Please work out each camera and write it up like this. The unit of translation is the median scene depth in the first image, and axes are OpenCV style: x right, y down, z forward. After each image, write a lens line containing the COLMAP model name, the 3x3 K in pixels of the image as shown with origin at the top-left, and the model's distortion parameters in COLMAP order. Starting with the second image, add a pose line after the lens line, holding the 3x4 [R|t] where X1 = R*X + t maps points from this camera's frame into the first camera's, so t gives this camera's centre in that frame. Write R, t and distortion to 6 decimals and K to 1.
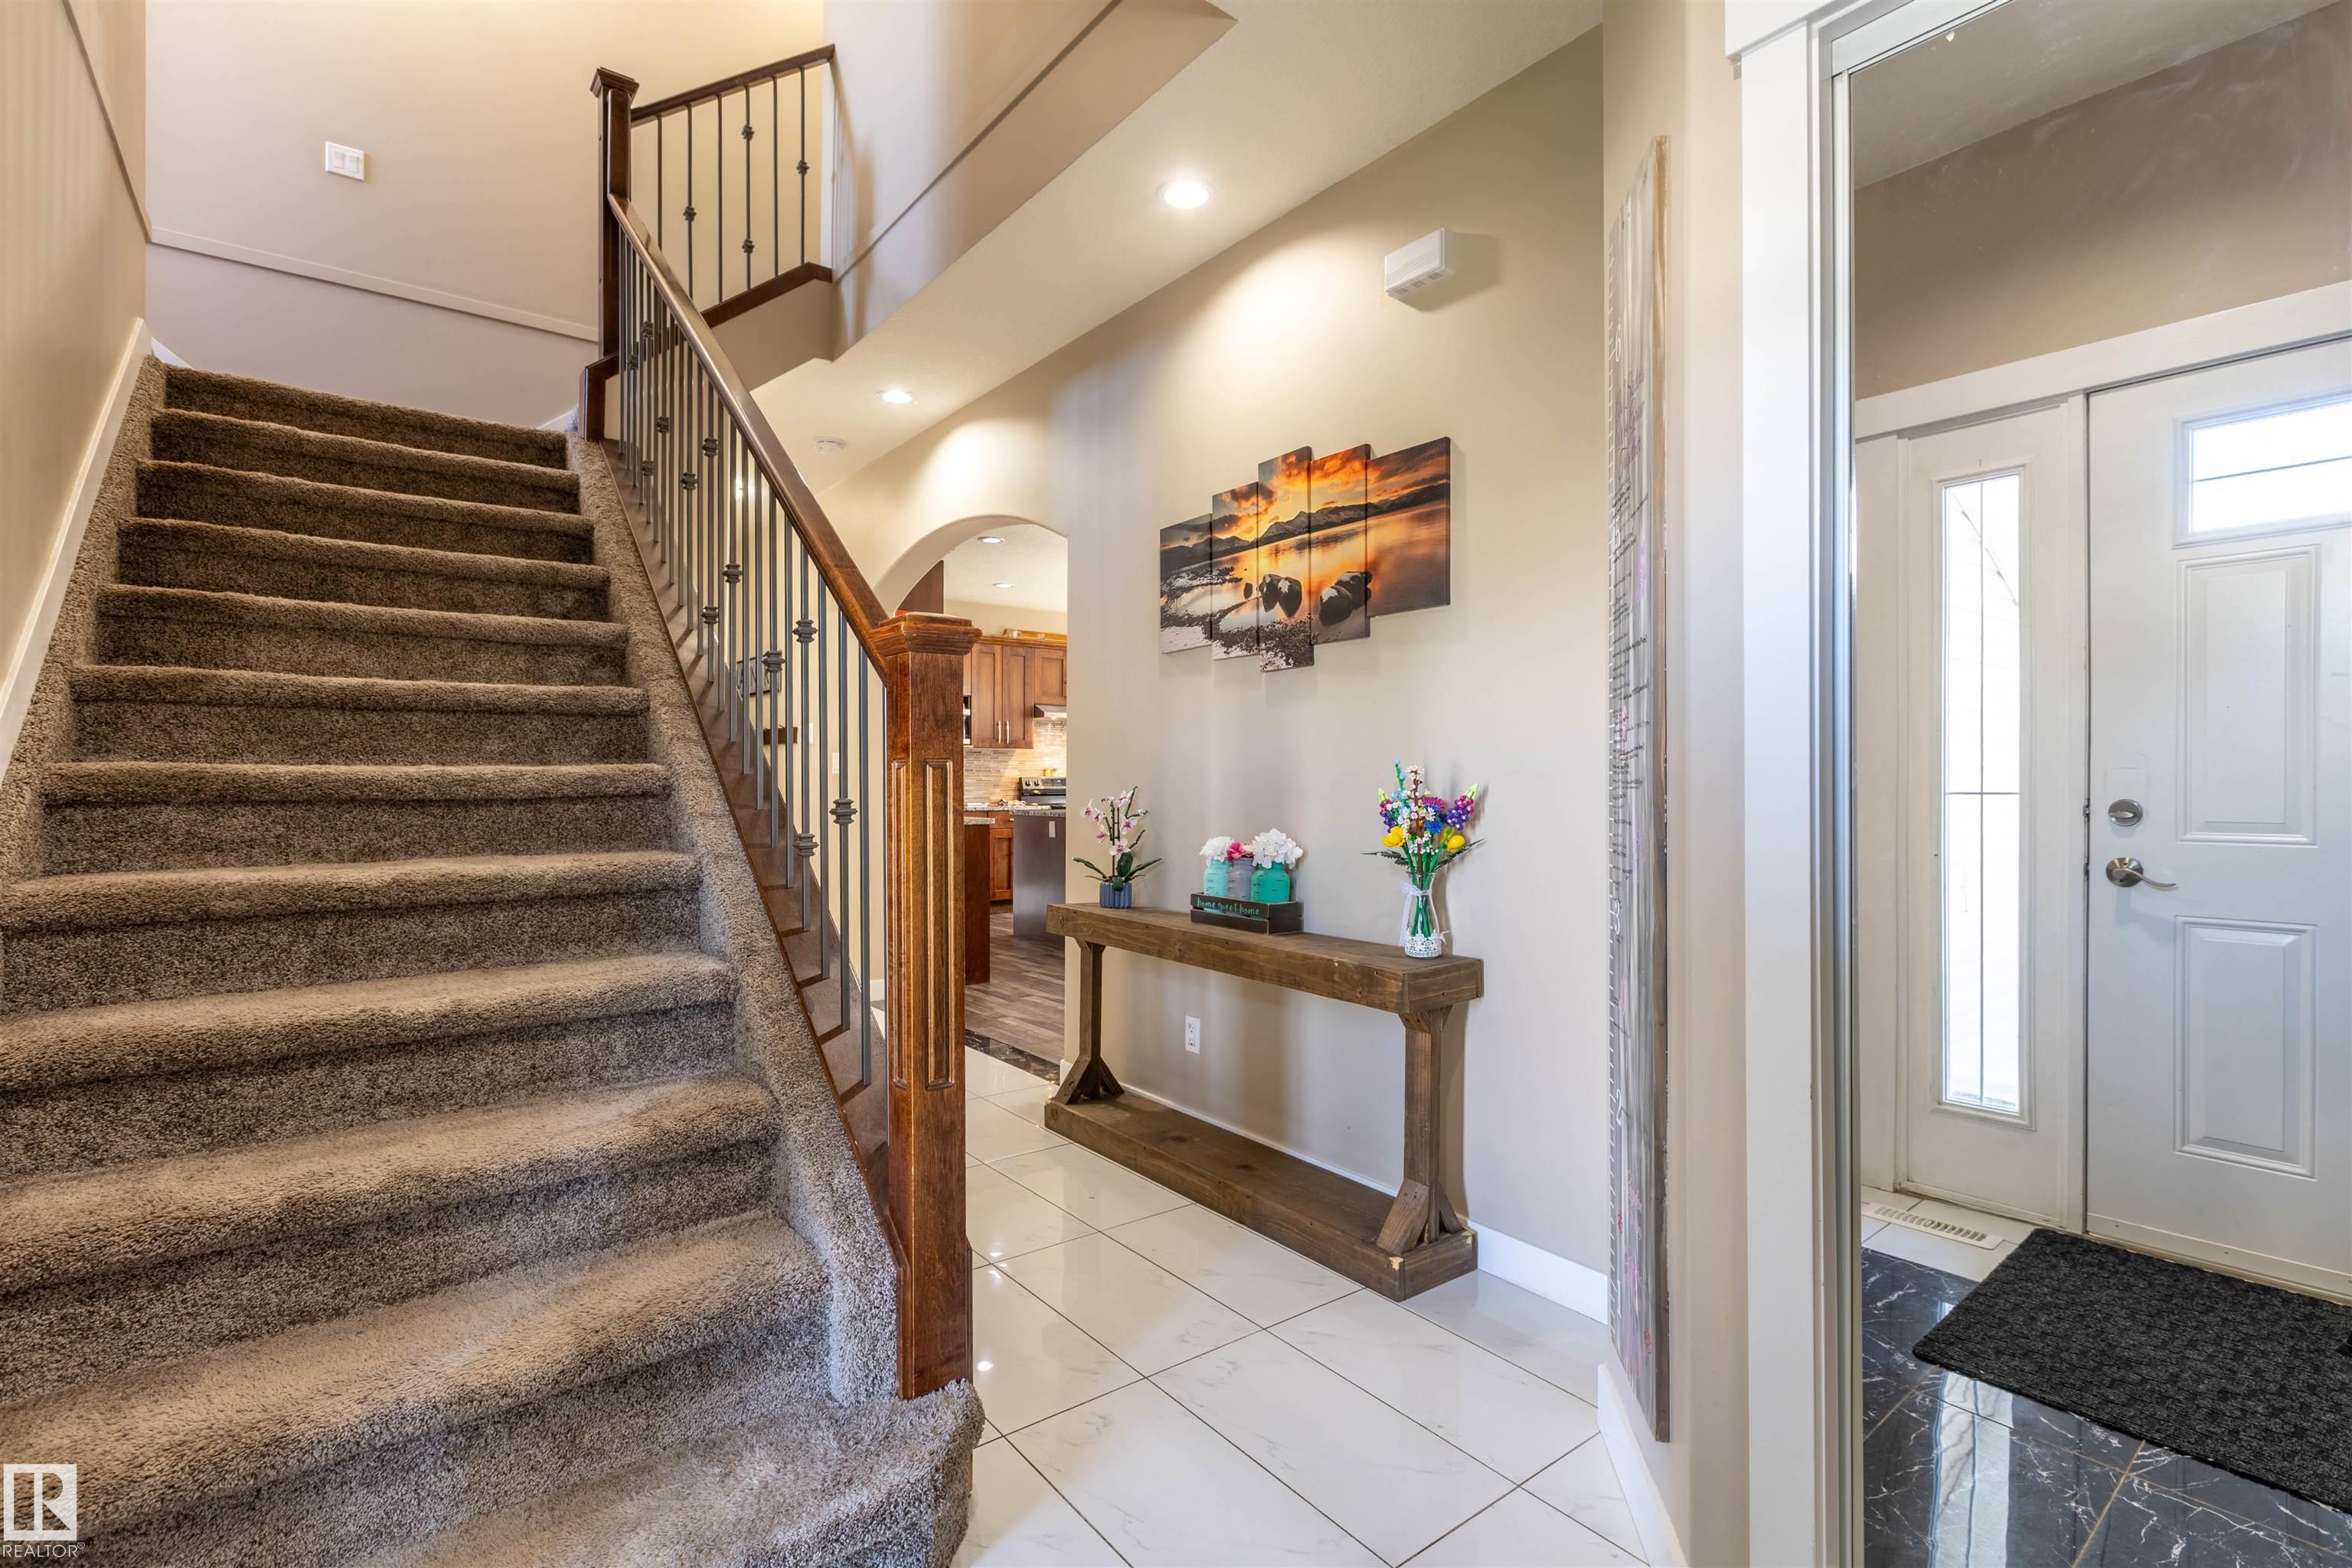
lens RADIAL K [[1069.0, 0, 1182.8], [0, 1069.0, 777.3], [0, 0, 1]] dist [0.006784, -0.003208]
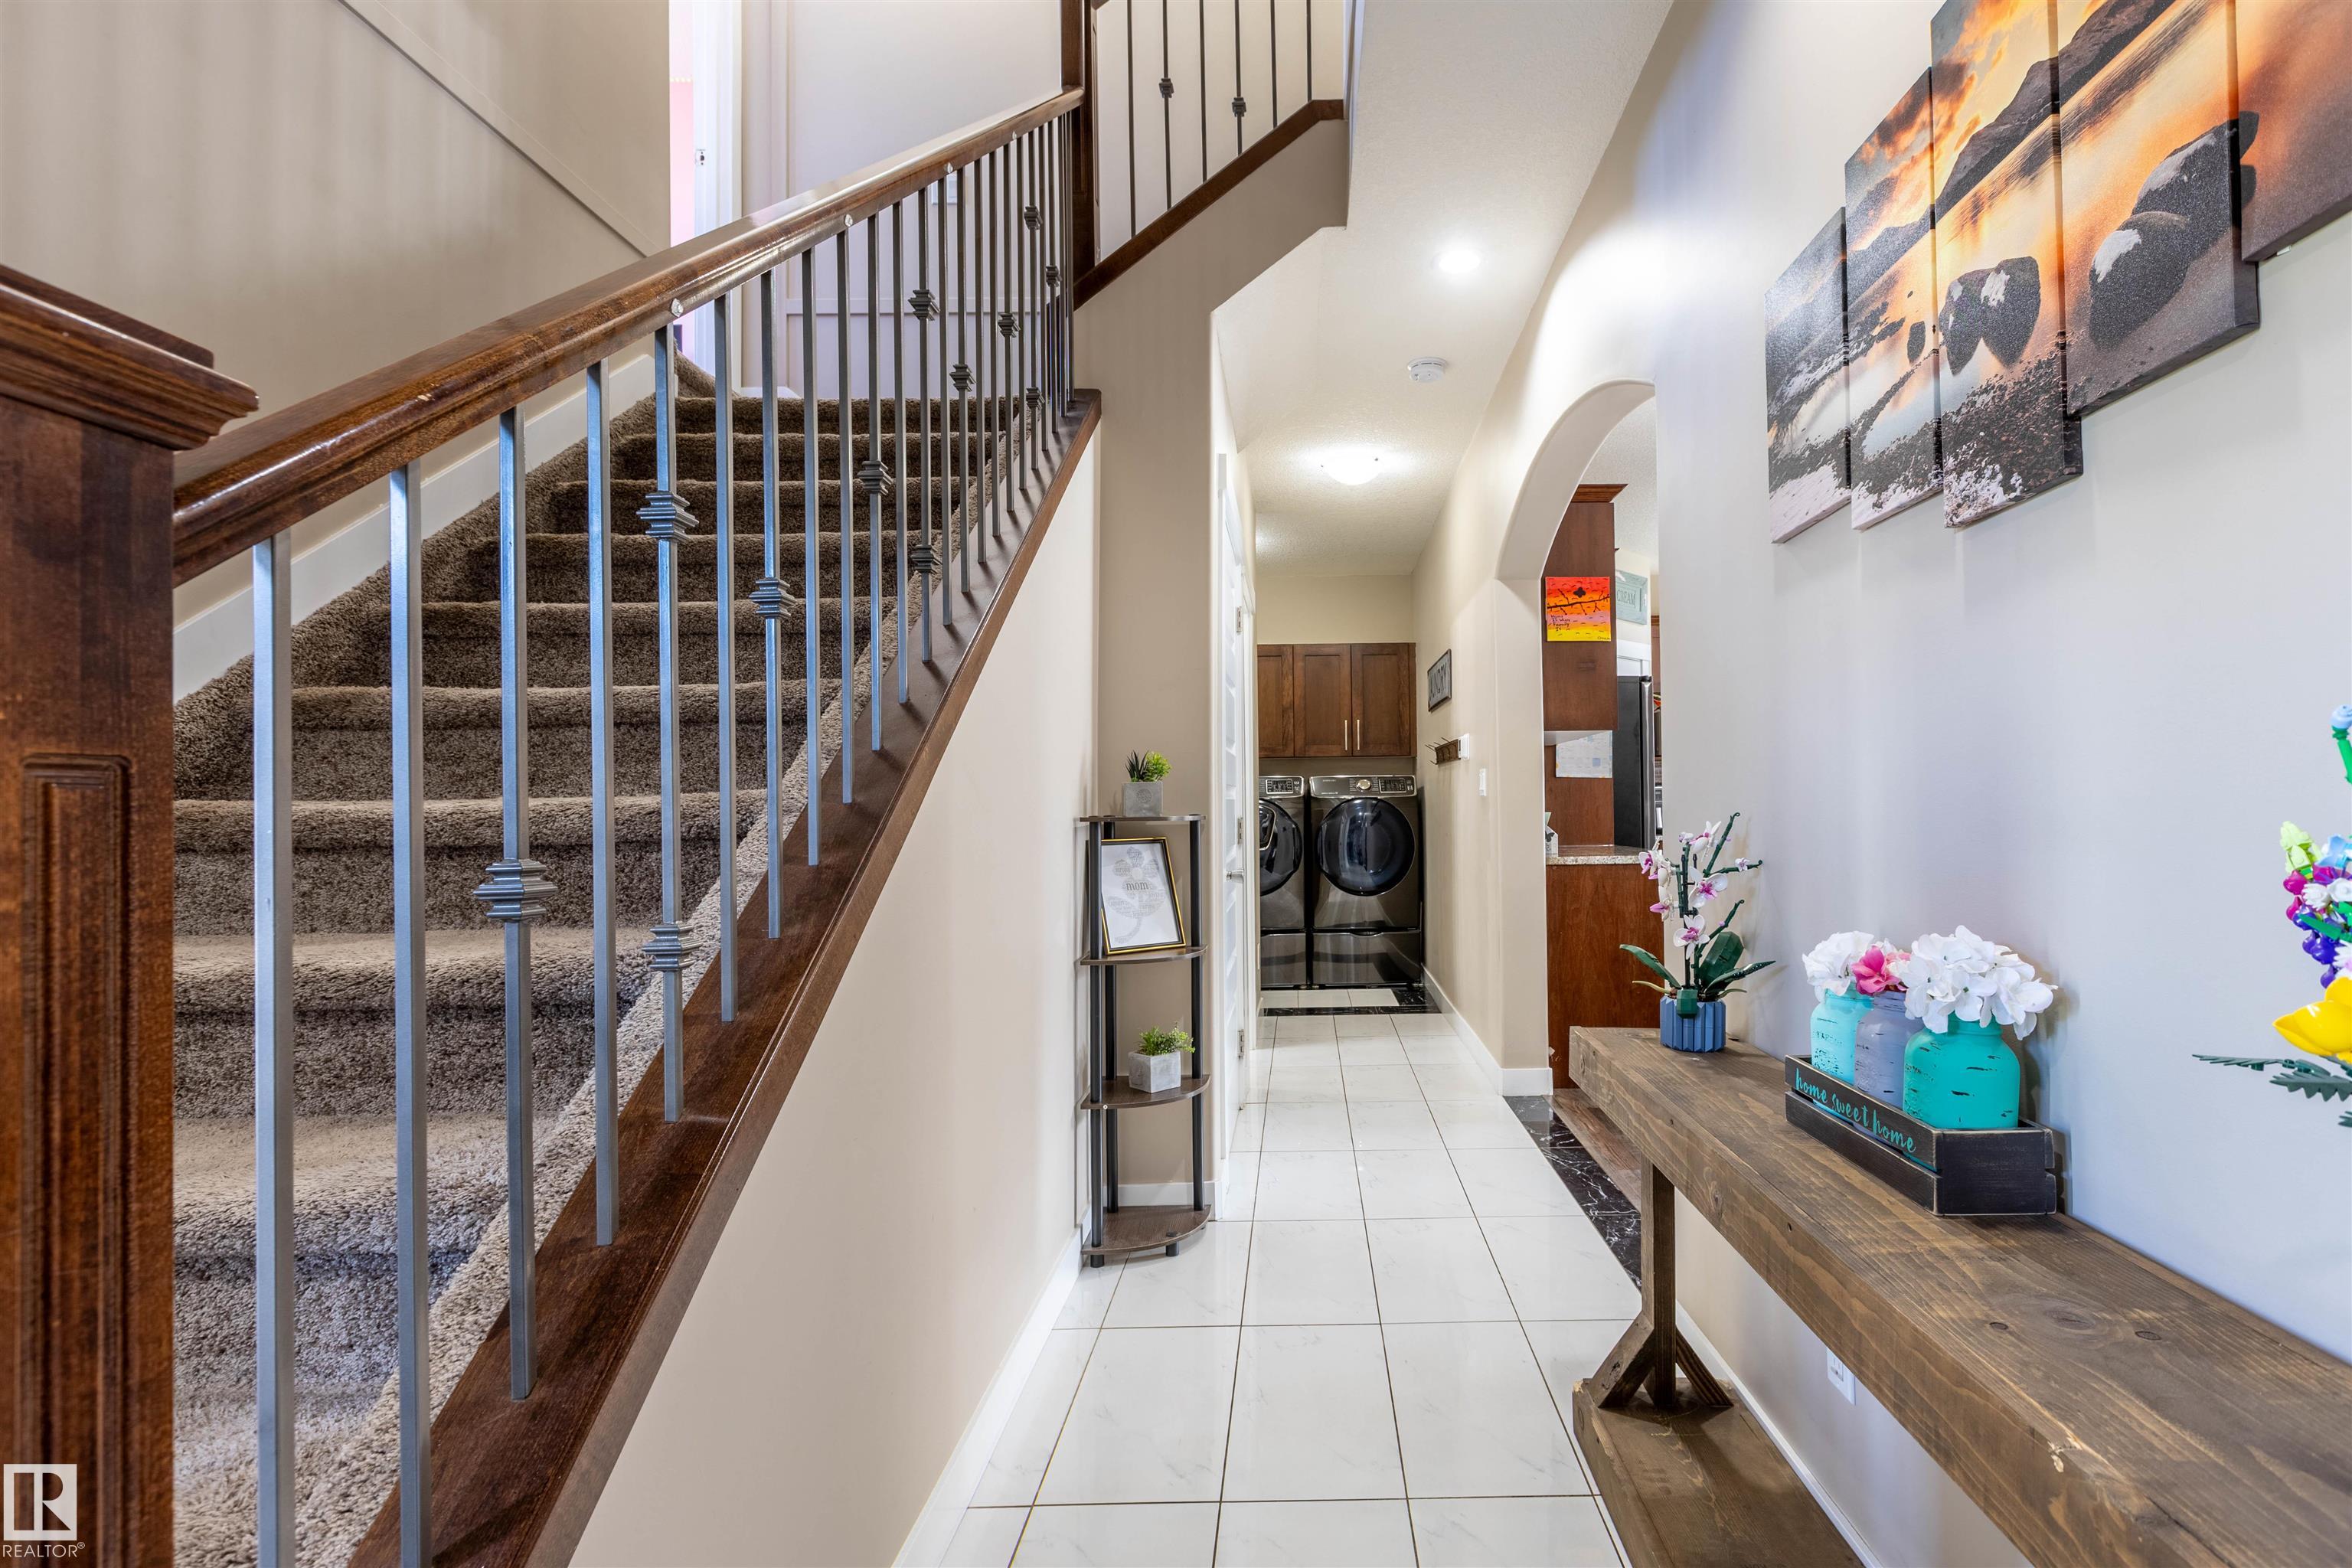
lens RADIAL K [[1207.1, 0, 1189.1], [0, 1207.1, 789.3], [0, 0, 1]] dist [0.006070, -0.000158]
pose [[0.794949, -0.021029, -0.606311, 0.124316], [0.015975, 0.999778, -0.013730, 0.001140], [0.606465, 0.001229, 0.795109, 0.479795]]
